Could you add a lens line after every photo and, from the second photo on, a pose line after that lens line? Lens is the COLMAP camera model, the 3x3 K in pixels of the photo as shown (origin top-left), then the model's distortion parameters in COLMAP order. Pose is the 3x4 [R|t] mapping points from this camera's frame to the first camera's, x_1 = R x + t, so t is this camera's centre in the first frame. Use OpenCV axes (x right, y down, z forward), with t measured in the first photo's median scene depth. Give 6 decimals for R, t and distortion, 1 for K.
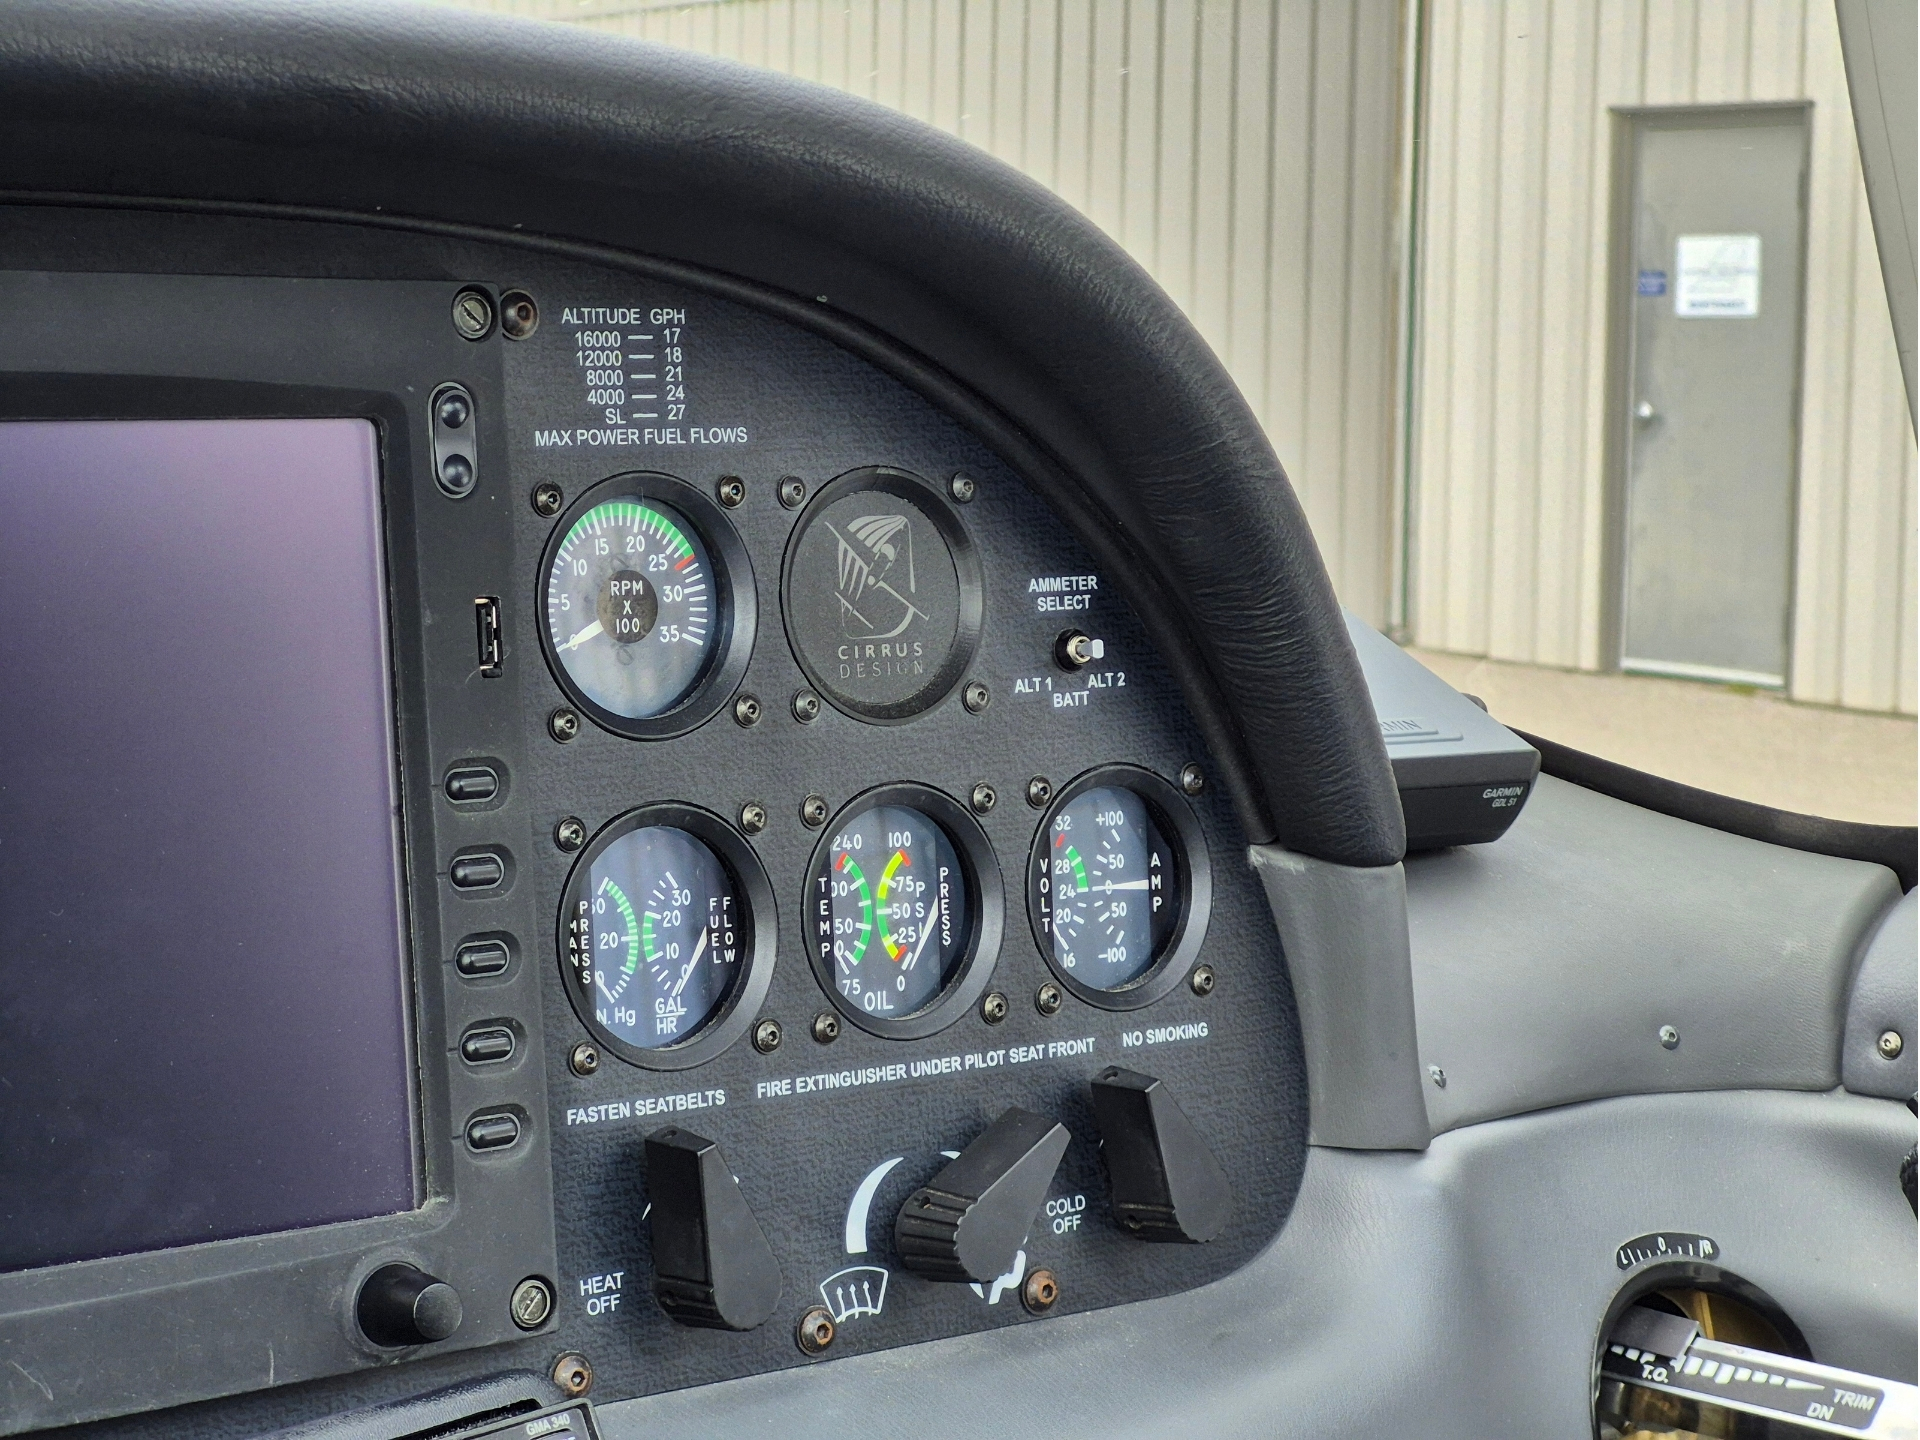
lens RADIAL K [[4172.2, 0, 960.2], [0, 4172.2, 626.0], [0, 0, 1]] dist [-0.353026, 3.535962]
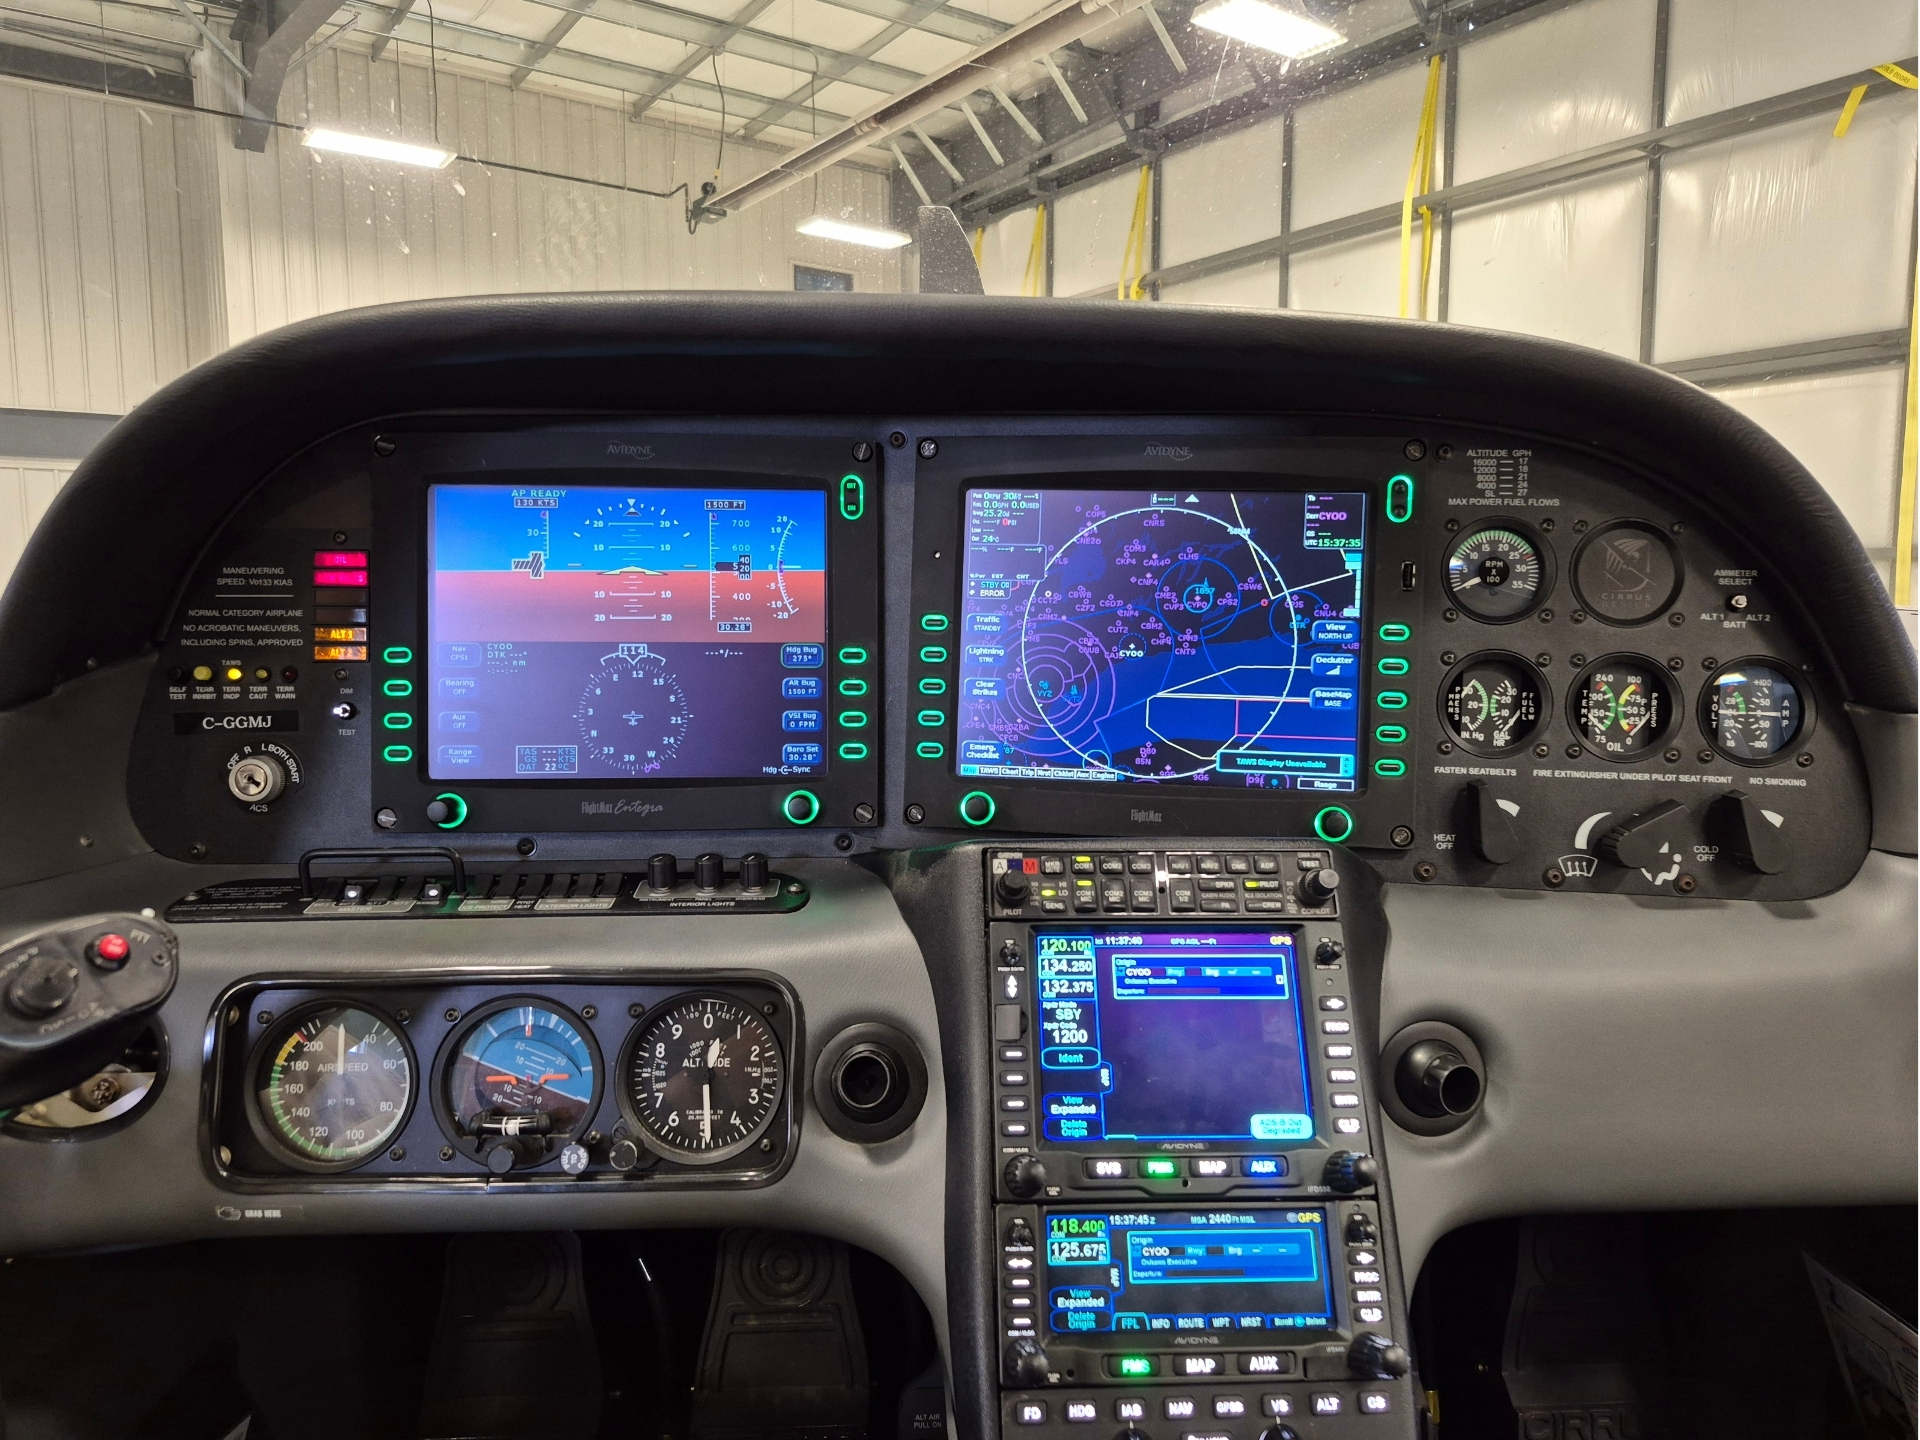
lens RADIAL K [[1329.9, 0, 962.3], [0, 1329.9, 726.0], [0, 0, 1]] dist [0.122774, -0.185776]
pose [[0.685995, 0.074808, -0.723751, 0.287596], [-0.072335, 0.996785, 0.034468, 0.080830], [0.724002, 0.028708, 0.689200, 0.212189]]
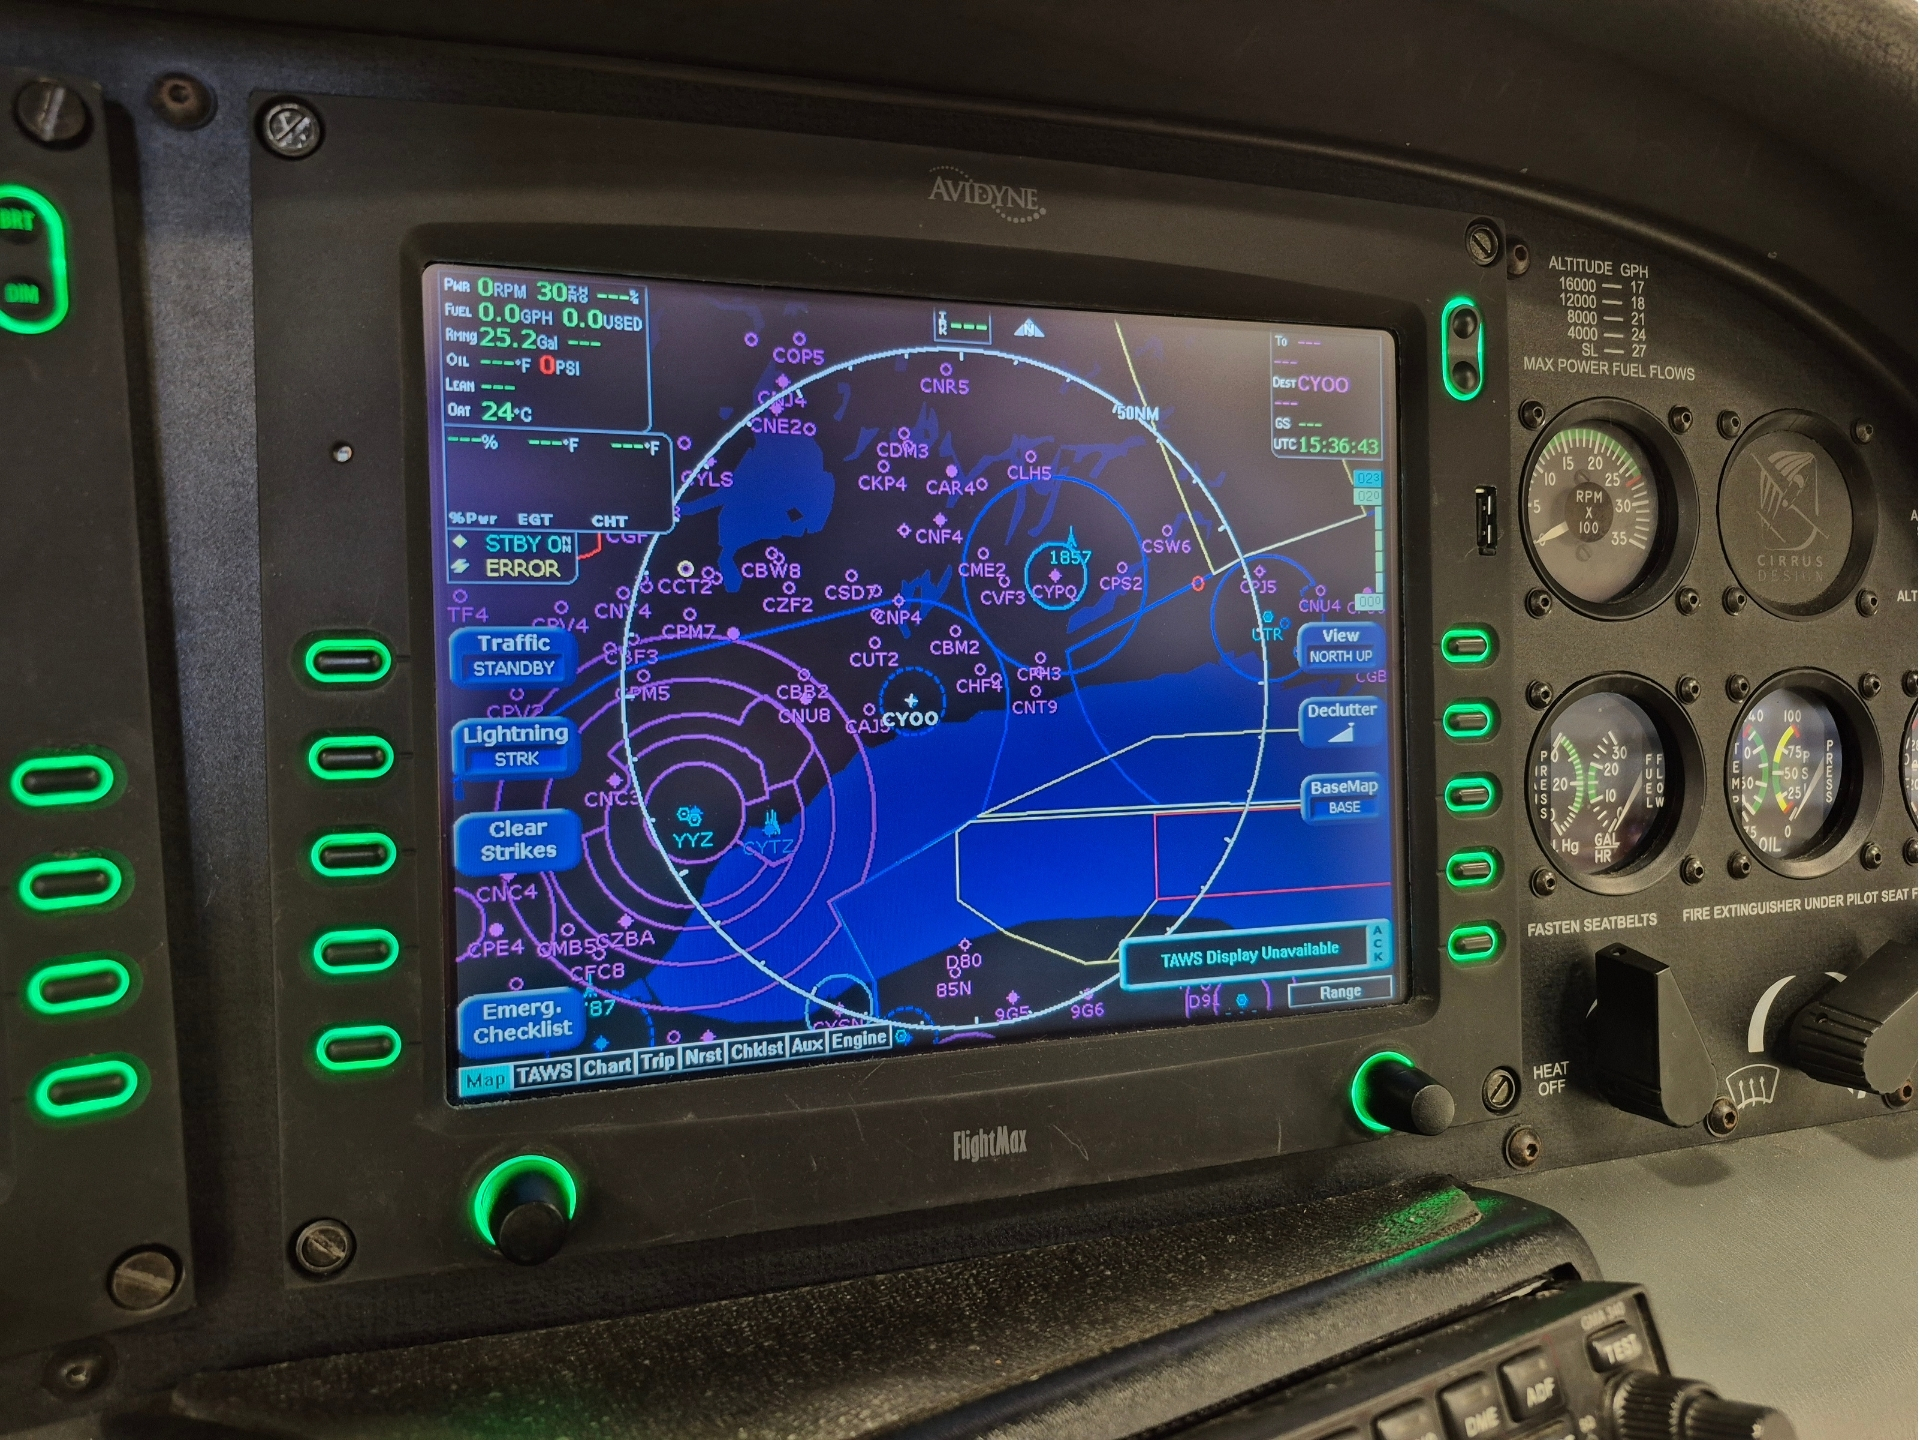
lens RADIAL K [[1377.5, 0, 959.9], [0, 1377.5, 713.5], [0, 0, 1]] dist [0.118038, -0.213587]
pose [[0.936506, 0.039164, -0.348459, -0.105313], [-0.028372, 0.998948, 0.036023, 0.043922], [0.349503, -0.023850, 0.936632, 0.539409]]
